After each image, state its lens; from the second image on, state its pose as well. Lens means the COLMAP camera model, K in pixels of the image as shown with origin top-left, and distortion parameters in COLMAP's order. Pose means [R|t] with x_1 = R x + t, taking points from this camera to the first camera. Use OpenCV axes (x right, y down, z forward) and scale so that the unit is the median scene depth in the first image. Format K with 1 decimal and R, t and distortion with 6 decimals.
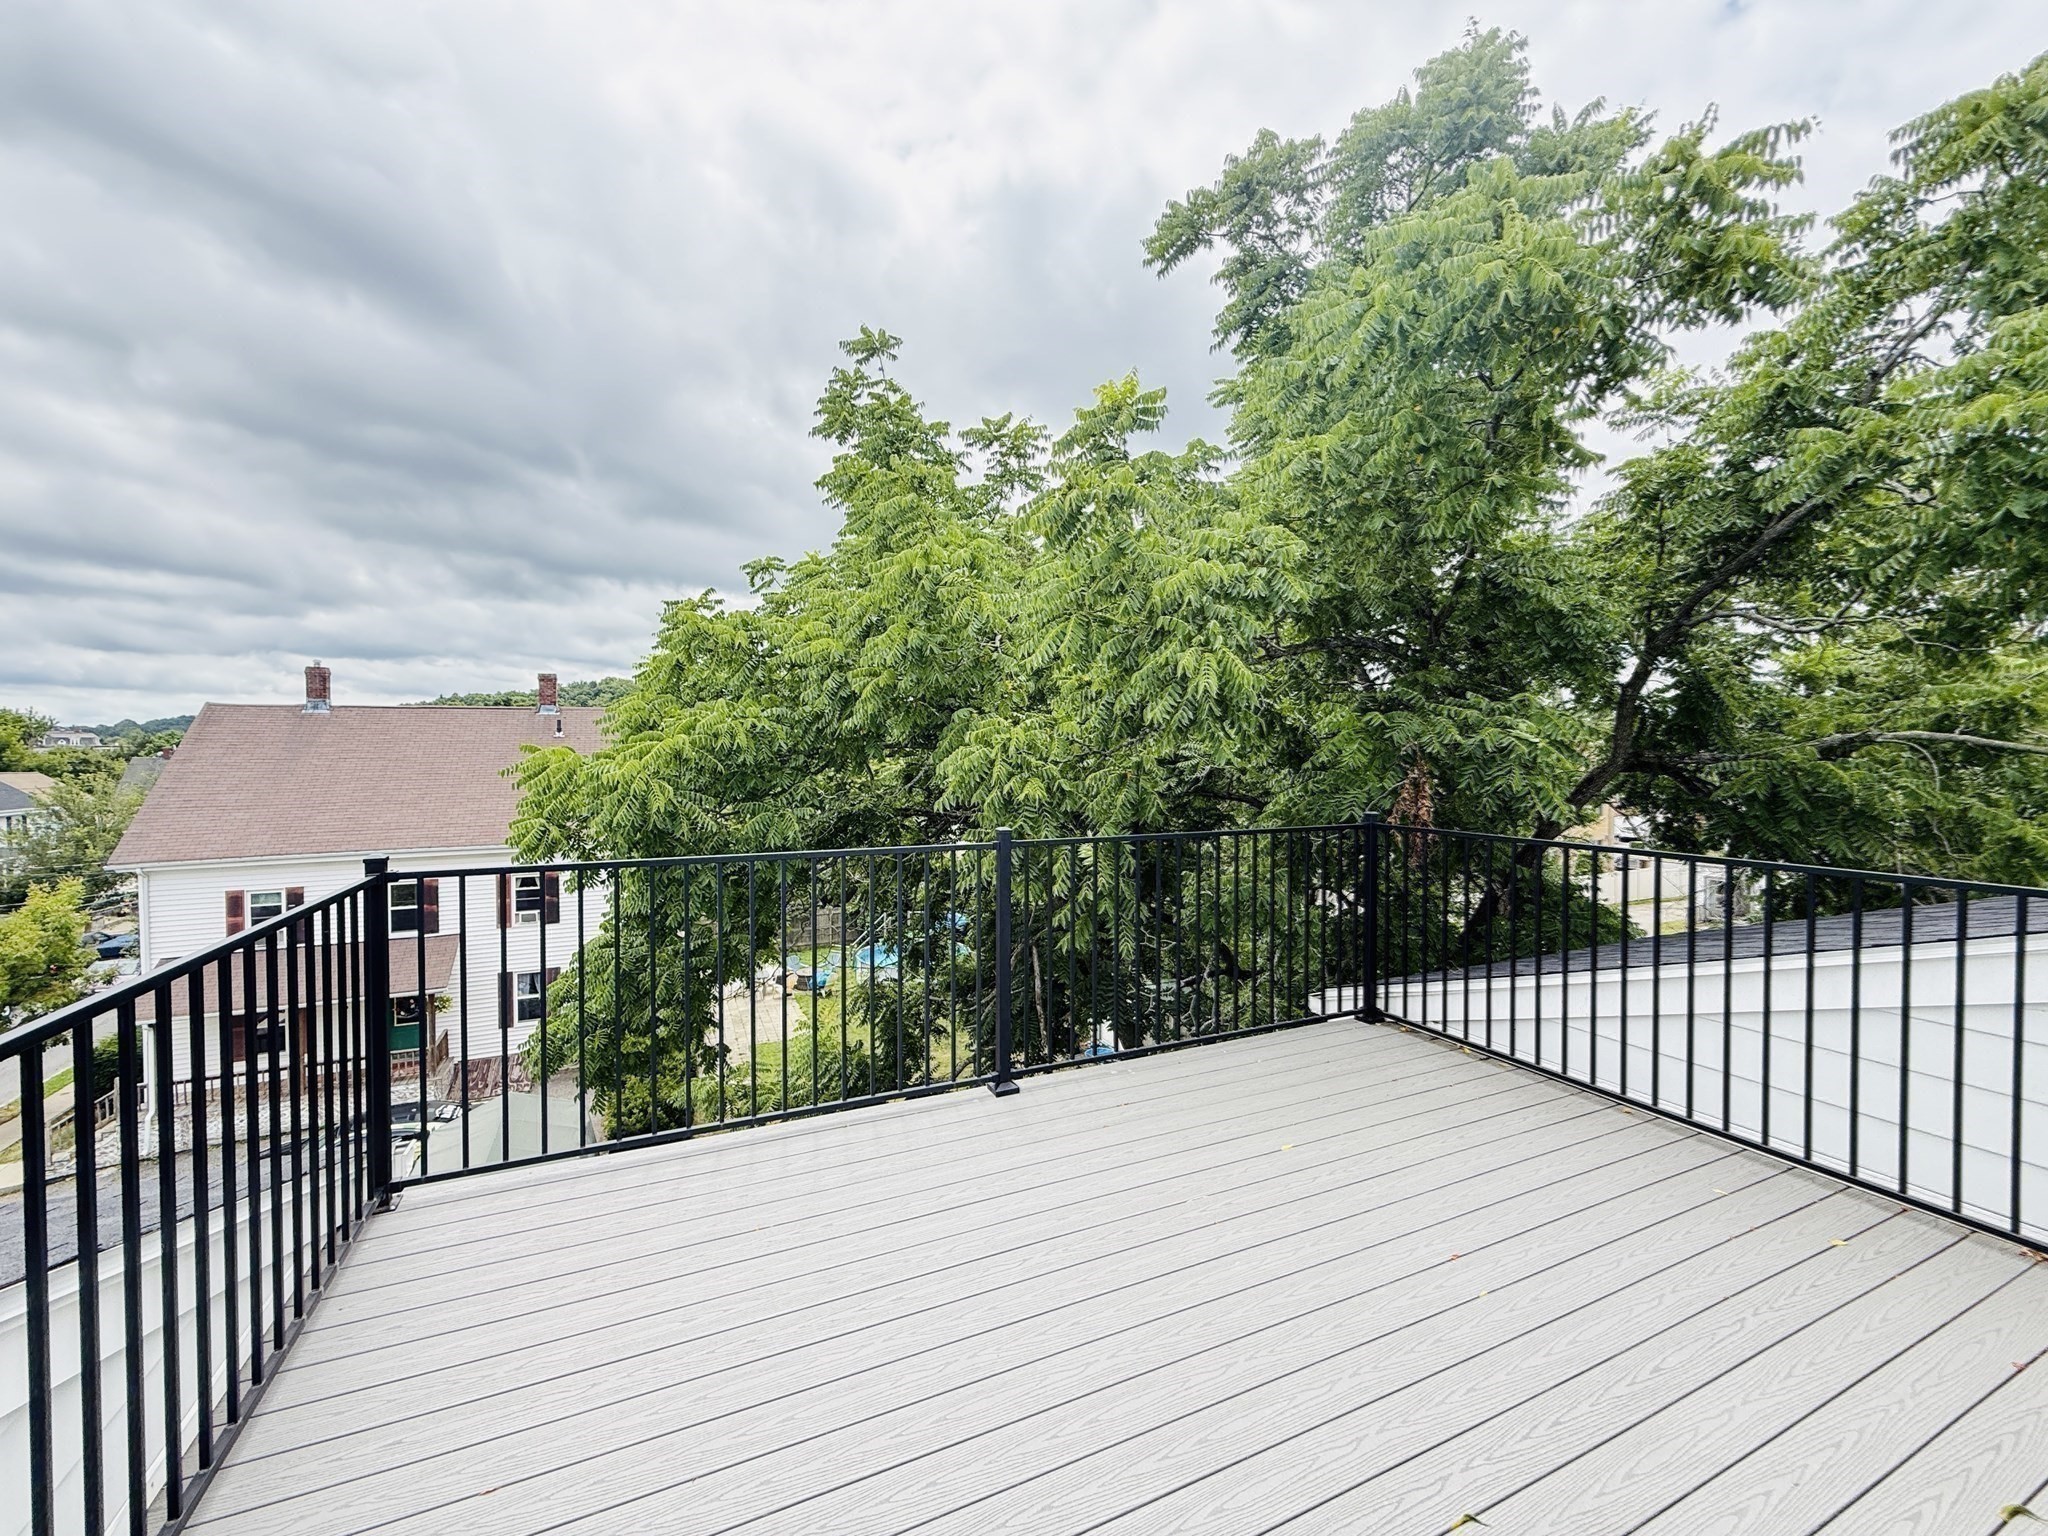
lens RADIAL K [[817.3, 0, 1021.5], [0, 817.3, 764.6], [0, 0, 1]] dist [-0.000793, -0.000260]
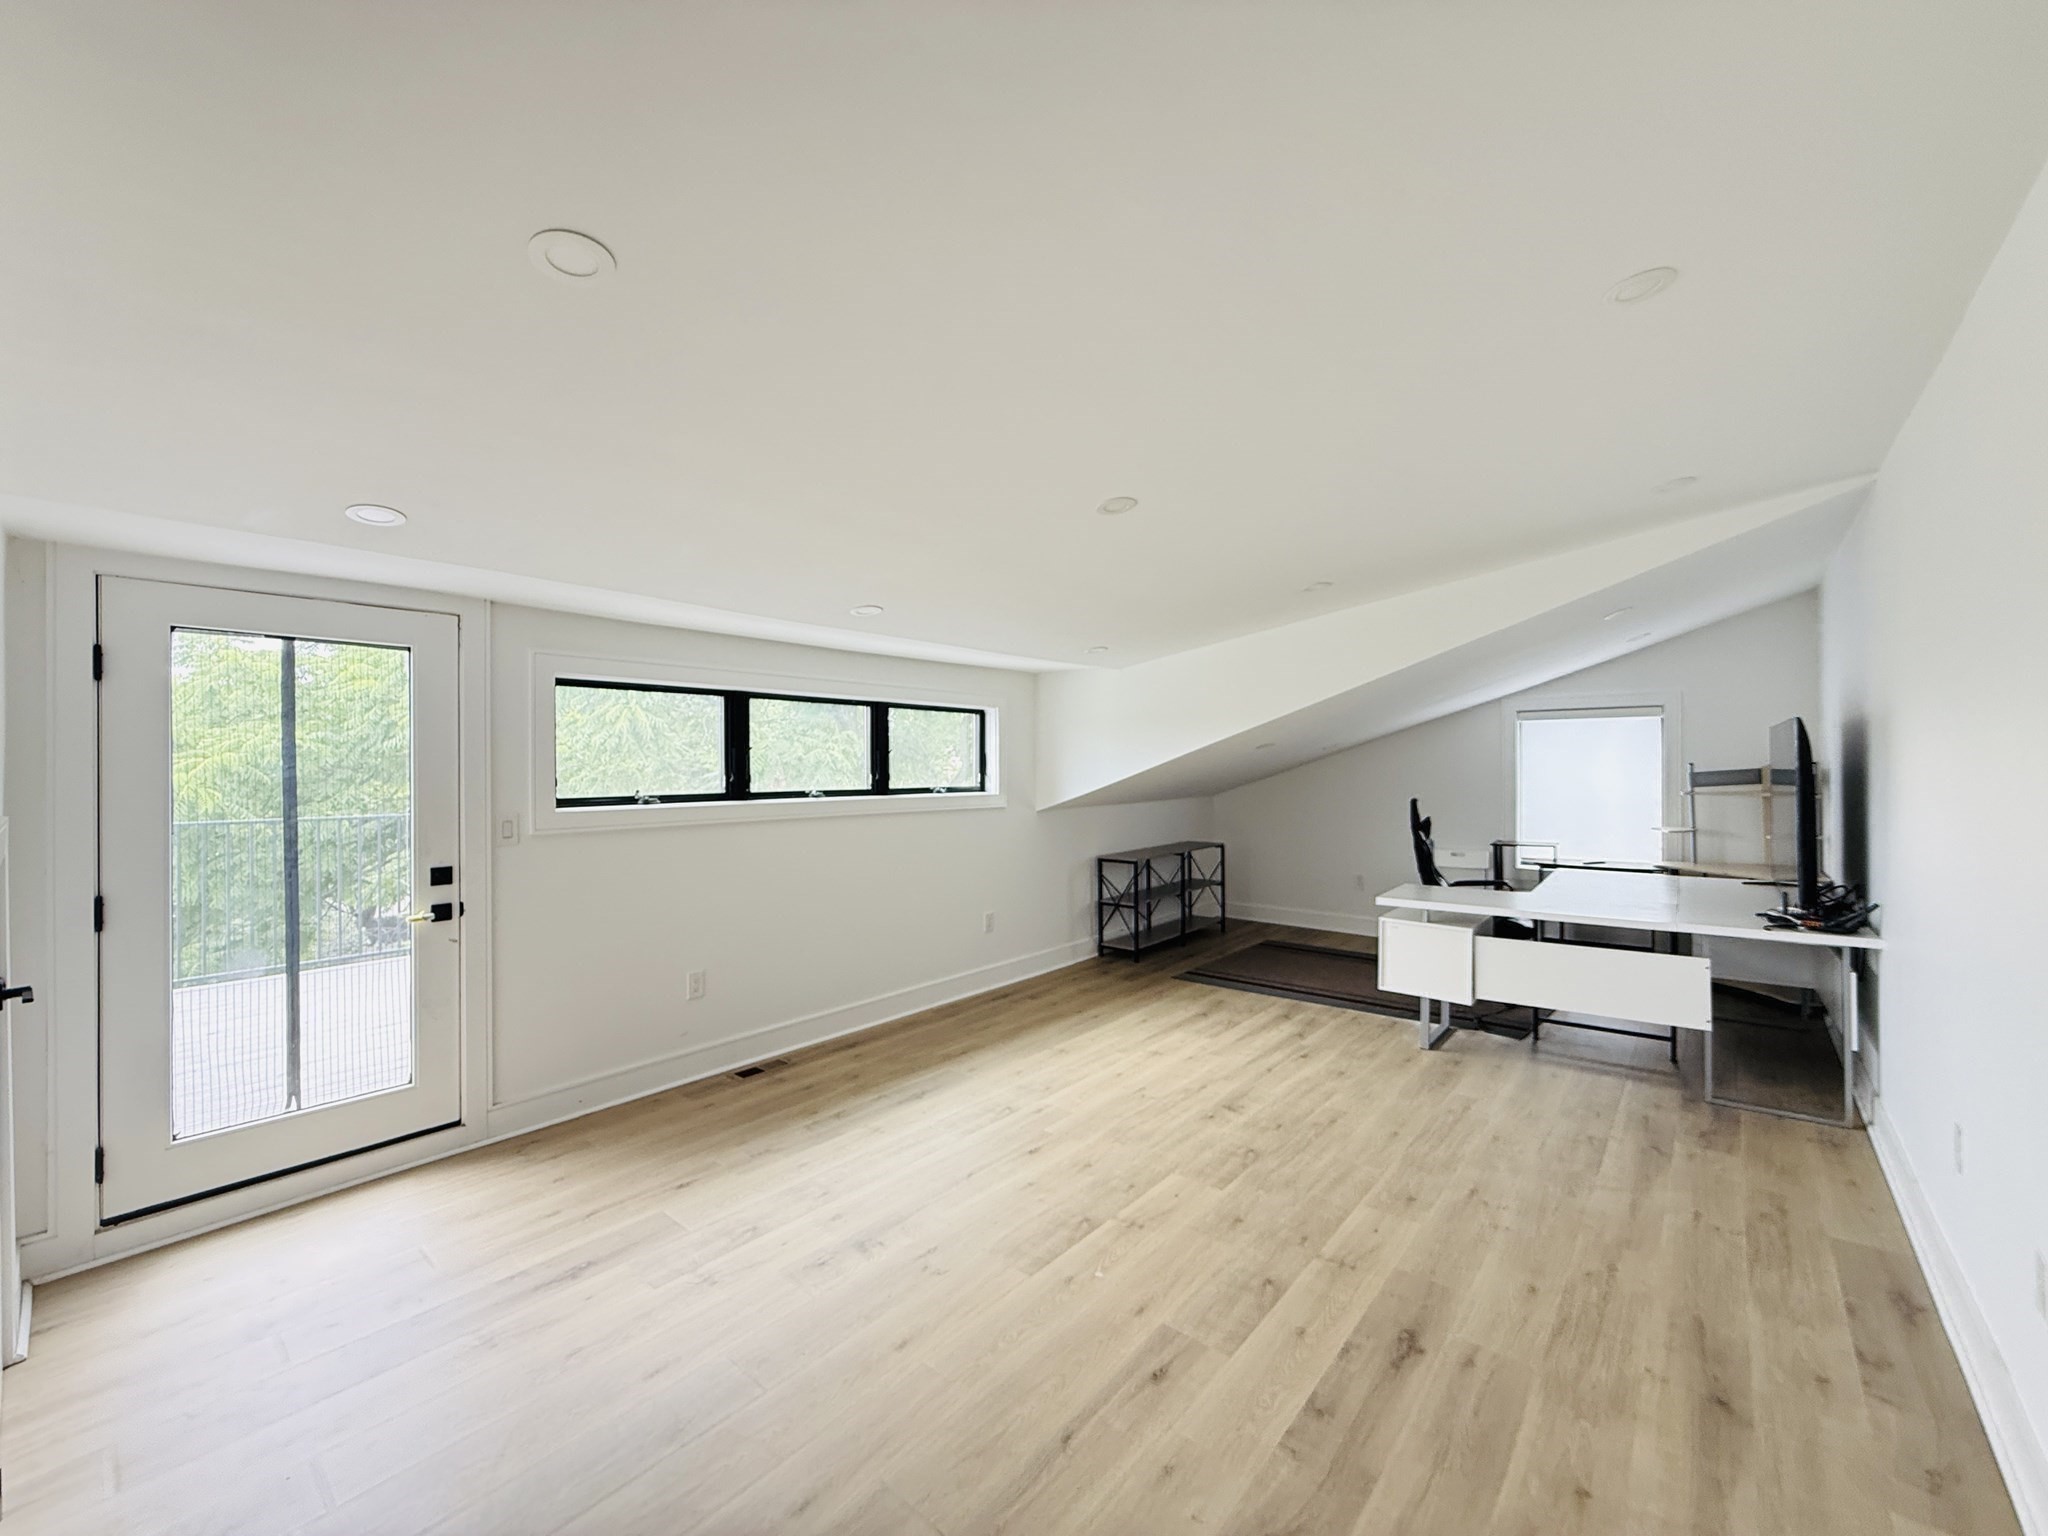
lens RADIAL K [[817.3, 0, 1024.5], [0, 817.3, 769.1], [0, 0, 1]] dist [-0.000793, -0.000260]
pose [[0.913063, -0.008343, 0.407734, 0.182847], [0.016030, 0.999752, -0.015439, 0.025810], [-0.407504, 0.020633, 0.912970, -0.616051]]
